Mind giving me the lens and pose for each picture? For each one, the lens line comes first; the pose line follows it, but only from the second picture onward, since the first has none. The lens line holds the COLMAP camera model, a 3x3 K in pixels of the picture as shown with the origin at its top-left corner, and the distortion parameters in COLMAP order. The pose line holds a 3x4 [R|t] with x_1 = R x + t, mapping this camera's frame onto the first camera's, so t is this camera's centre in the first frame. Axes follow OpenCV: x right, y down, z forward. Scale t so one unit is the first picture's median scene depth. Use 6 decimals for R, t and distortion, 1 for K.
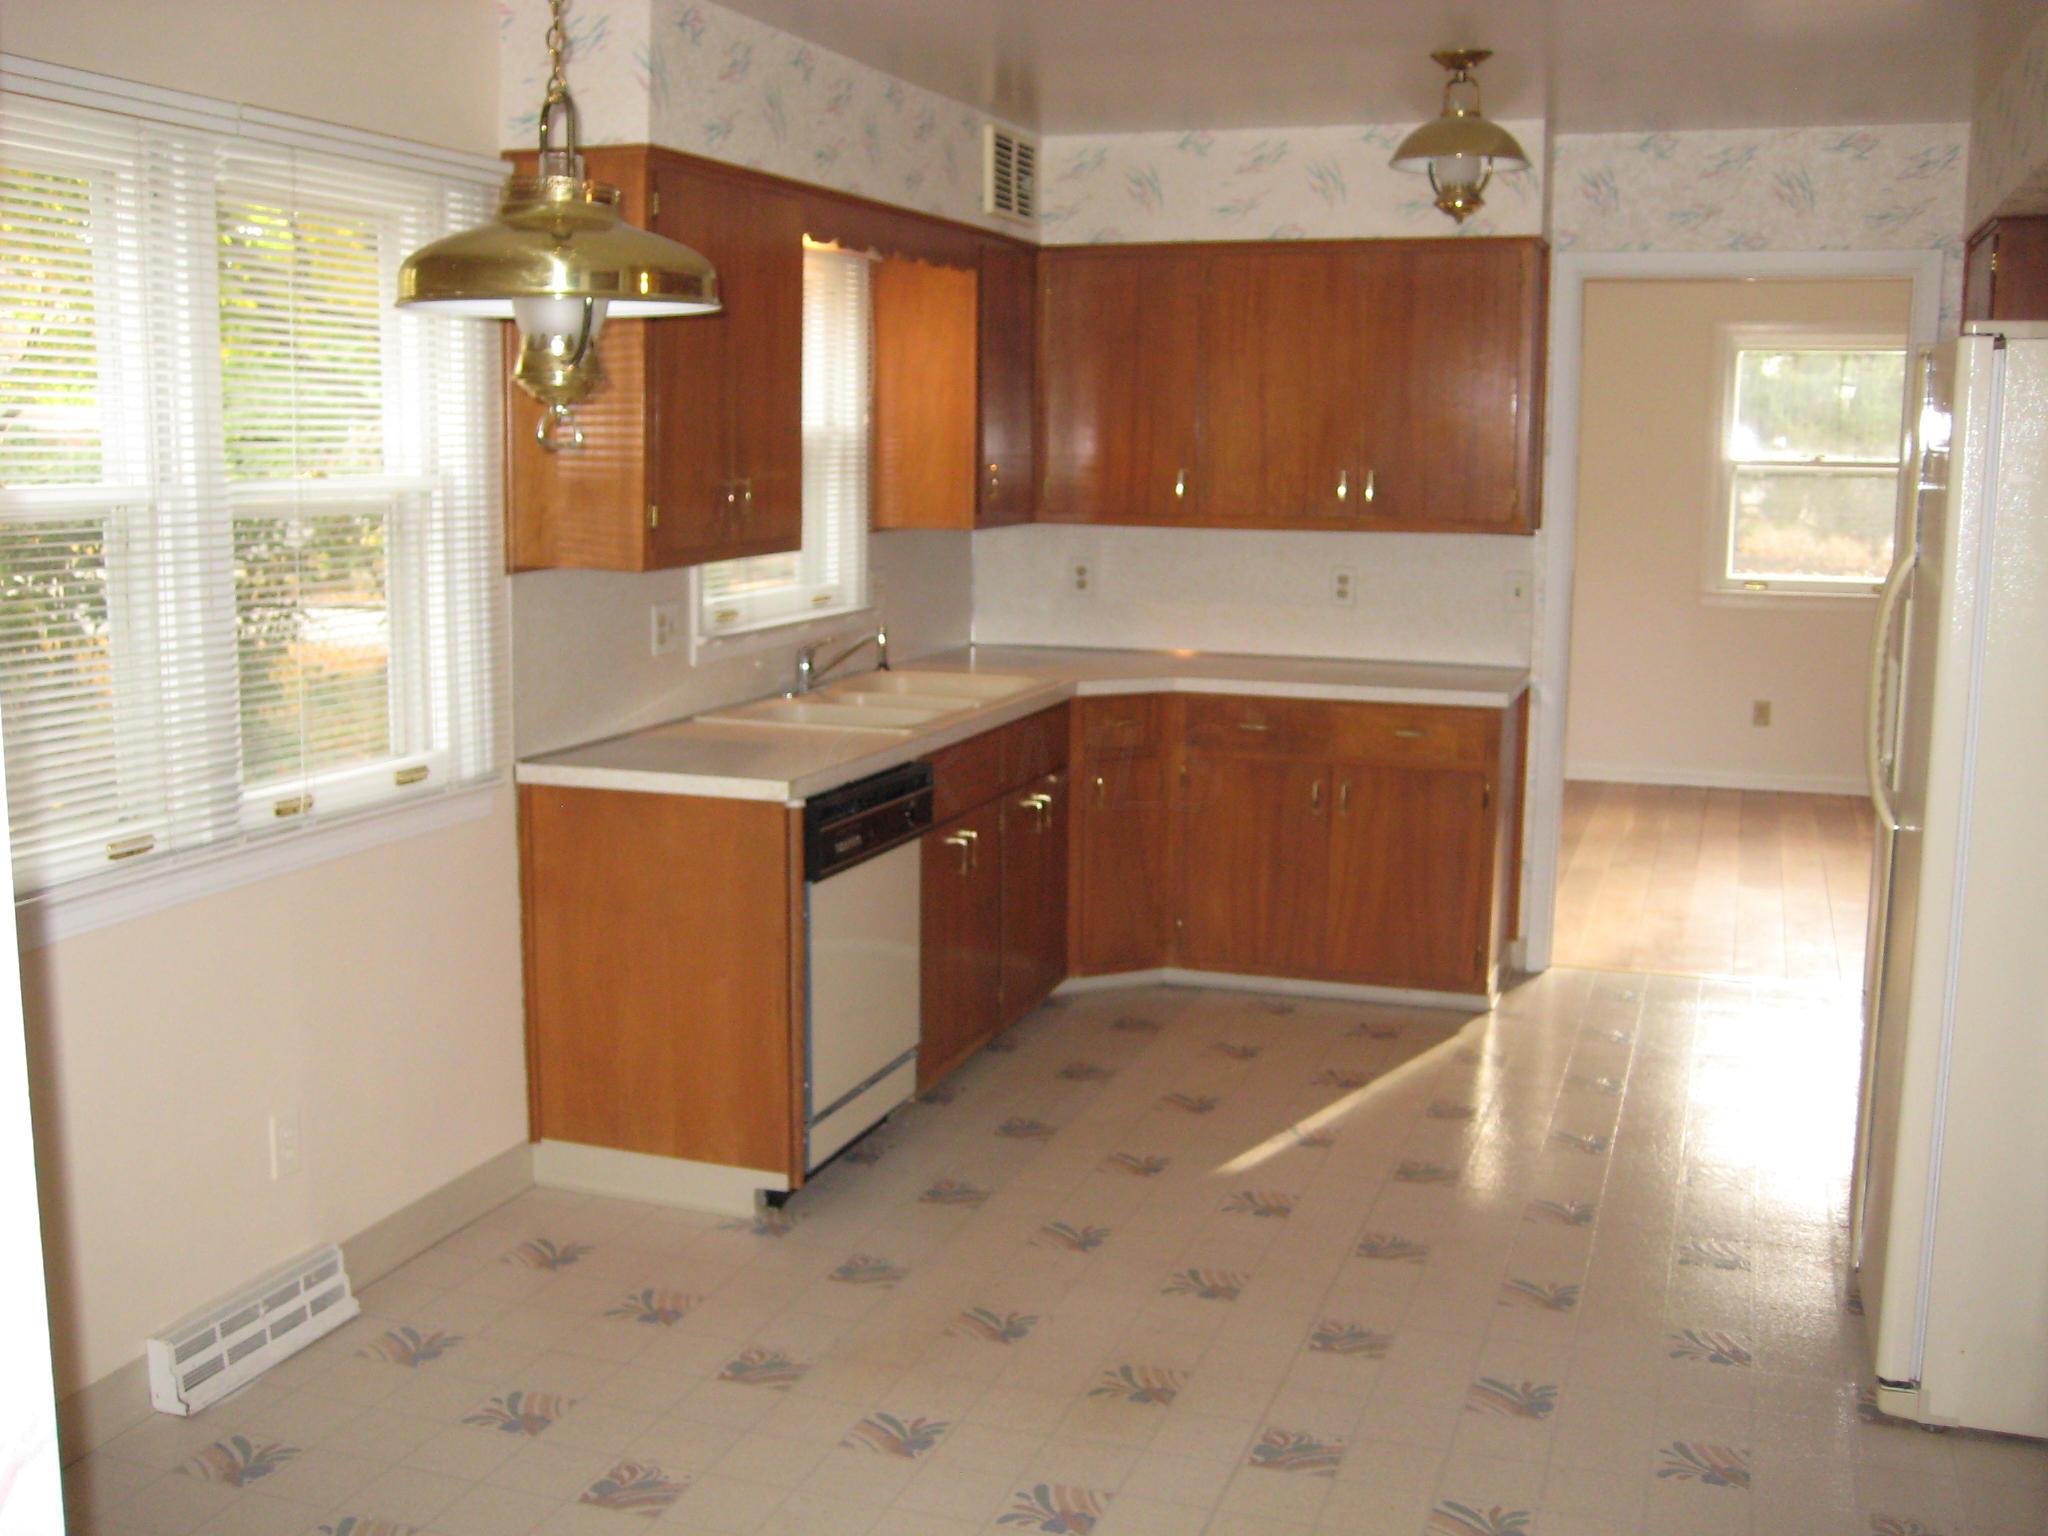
lens RADIAL K [[2065.9, 0, 1024.0], [0, 2065.9, 768.0], [0, 0, 1]] dist [-0.097180, 0.132126]
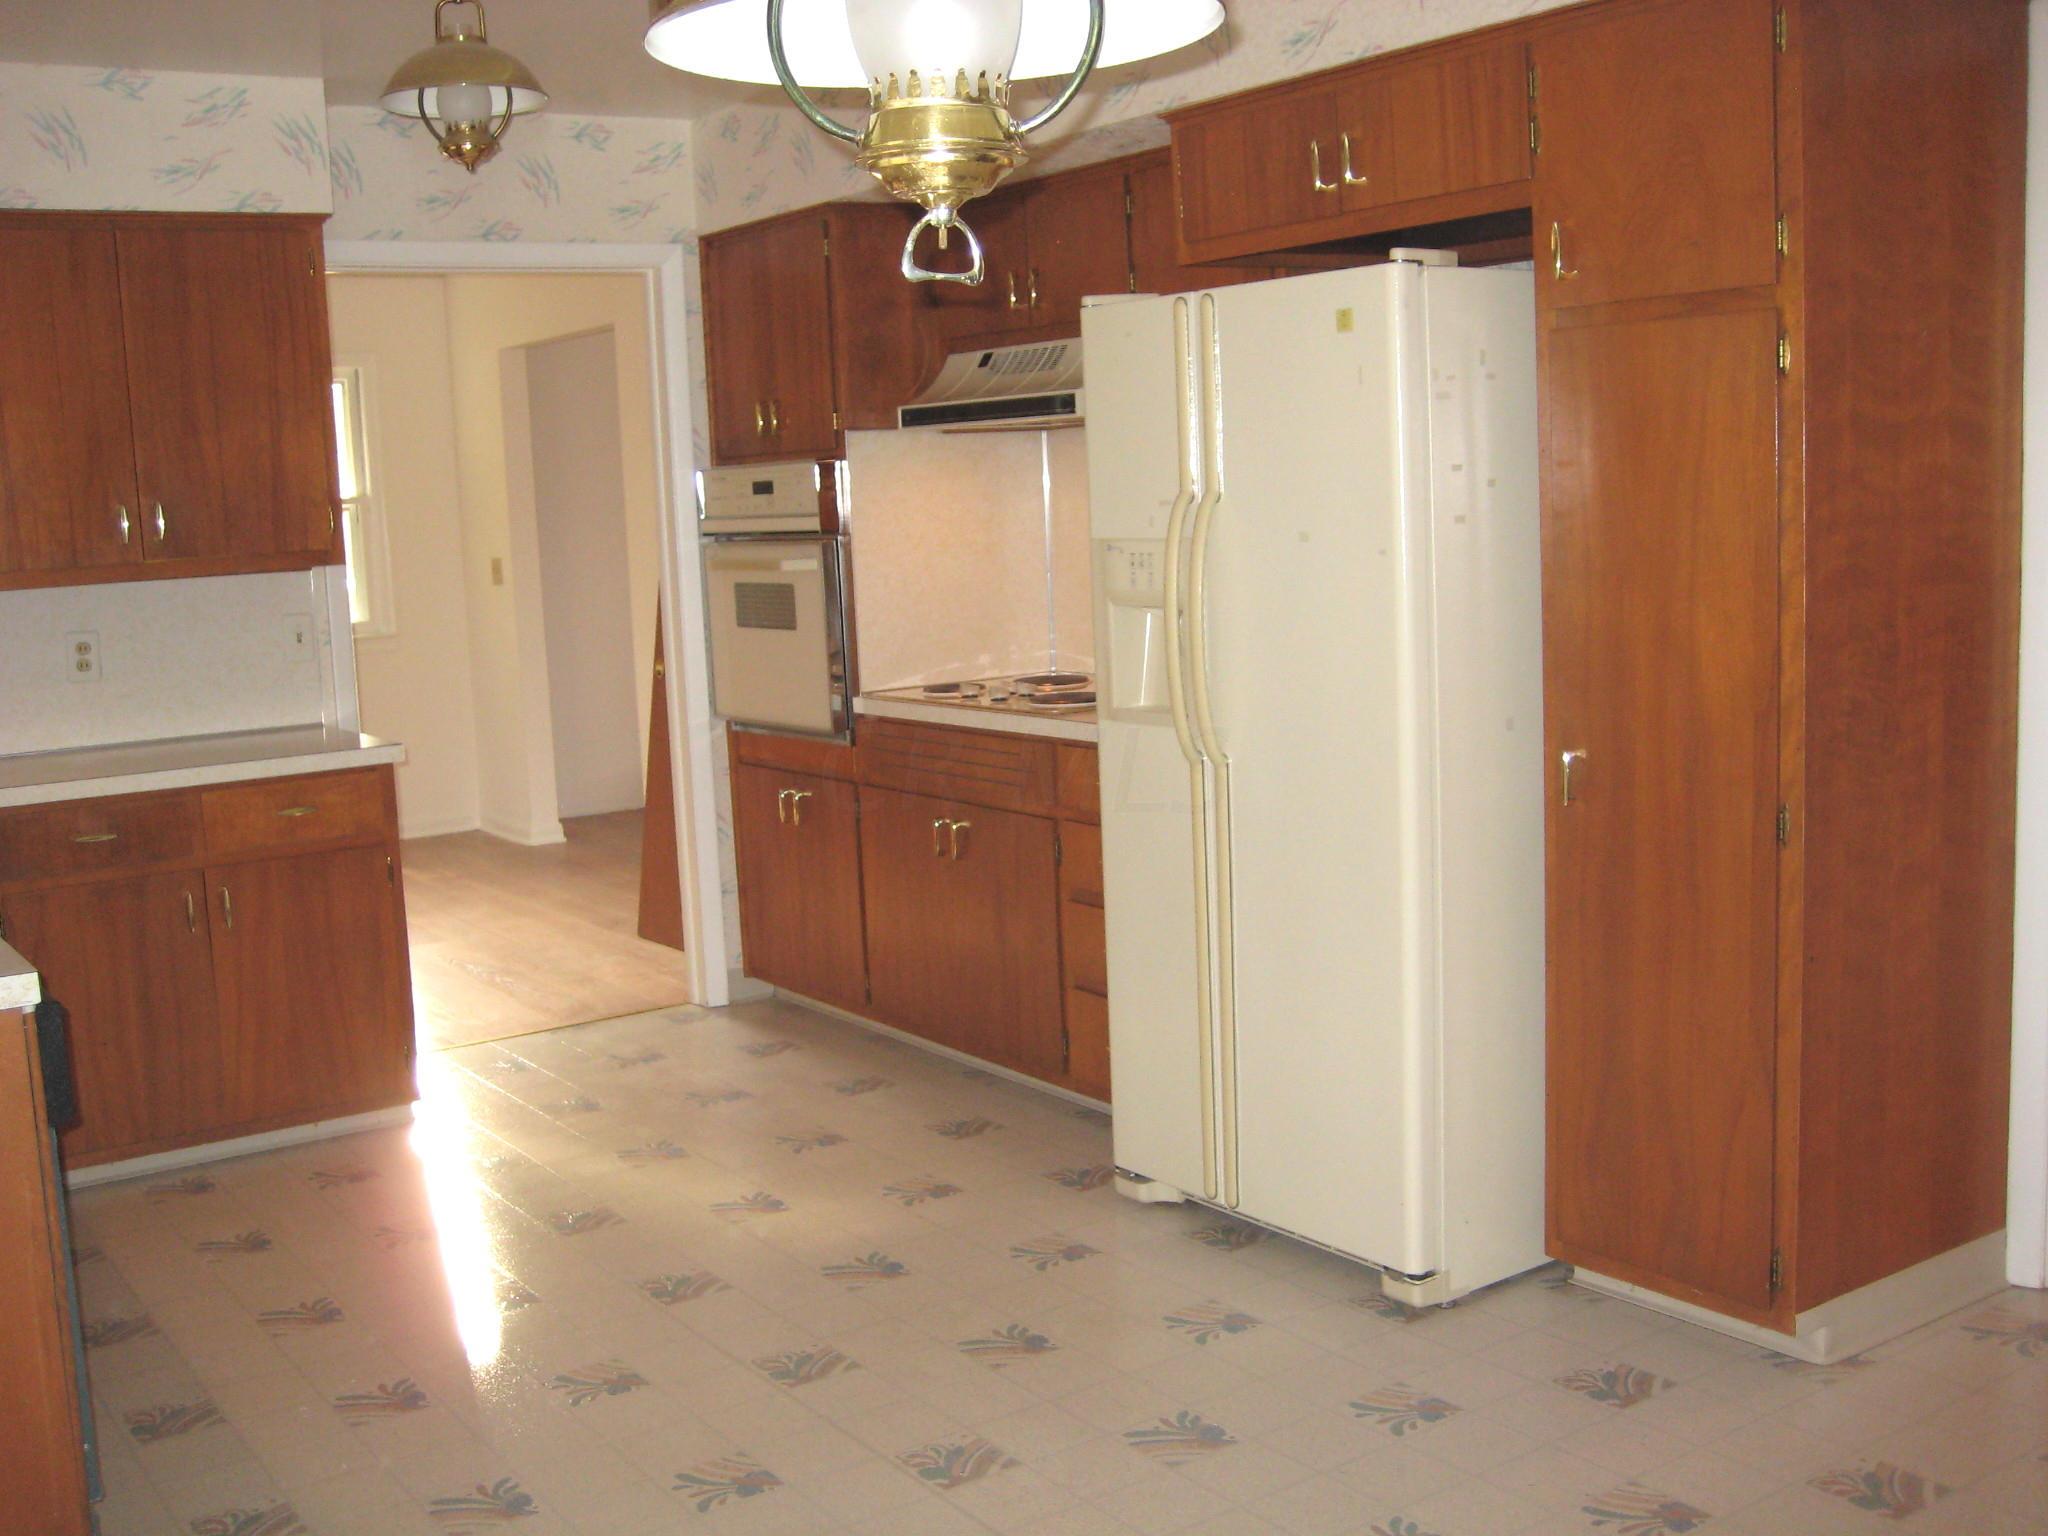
lens RADIAL K [[2156.7, 0, 982.0], [0, 2156.7, 762.6], [0, 0, 1]] dist [-0.118310, -0.006169]
pose [[0.607730, -0.150410, 0.779770, -0.368868], [0.163282, 0.984588, 0.062660, -0.052818], [-0.777177, 0.089242, 0.622922, 0.291659]]
